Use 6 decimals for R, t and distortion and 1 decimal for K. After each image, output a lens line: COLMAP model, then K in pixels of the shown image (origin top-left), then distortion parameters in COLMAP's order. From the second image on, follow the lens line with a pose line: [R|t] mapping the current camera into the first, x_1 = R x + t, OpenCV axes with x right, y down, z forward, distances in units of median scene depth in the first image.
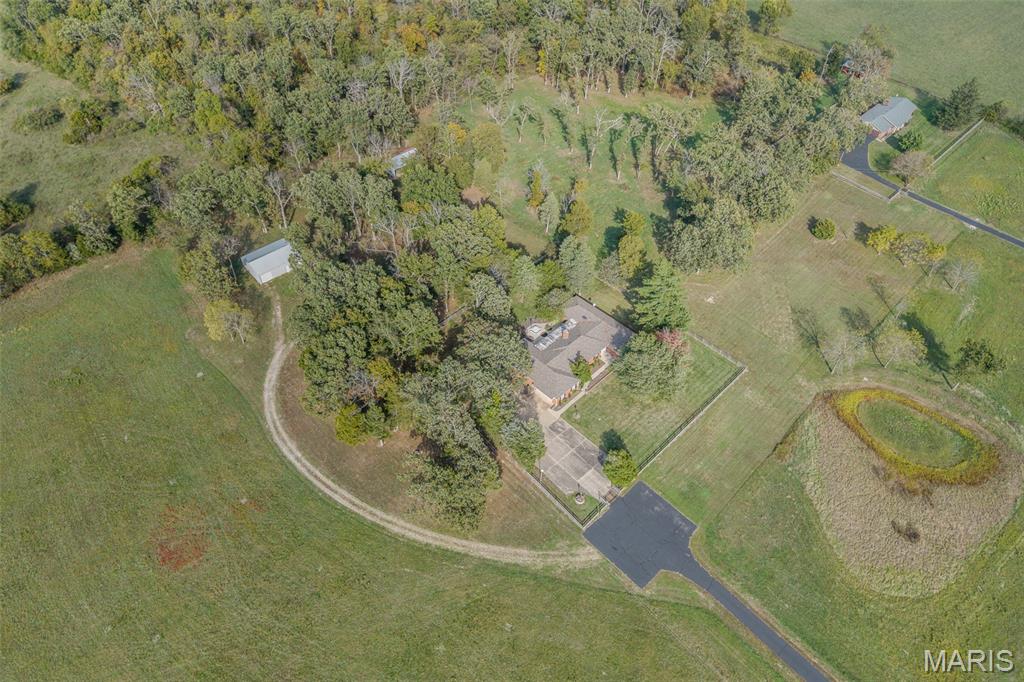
lens RADIAL K [[700.0, 0, 512.0], [0, 700.0, 341.0], [0, 0, 1]] dist [-0.012136, -0.005180]
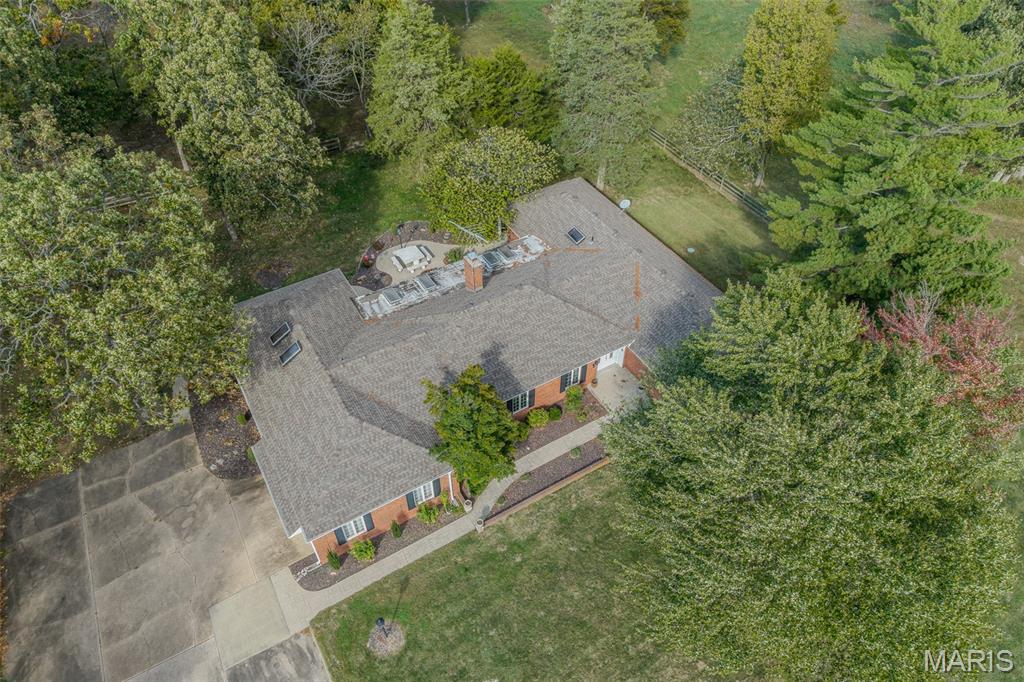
lens RADIAL K [[700.0, 0, 512.0], [0, 700.0, 341.0], [0, 0, 1]] dist [-0.012136, -0.005180]
pose [[0.969056, 0.158913, -0.188883, 0.147182], [-0.165199, 0.986098, -0.017913, 0.017718], [0.183410, 0.048562, 0.981836, 0.772205]]
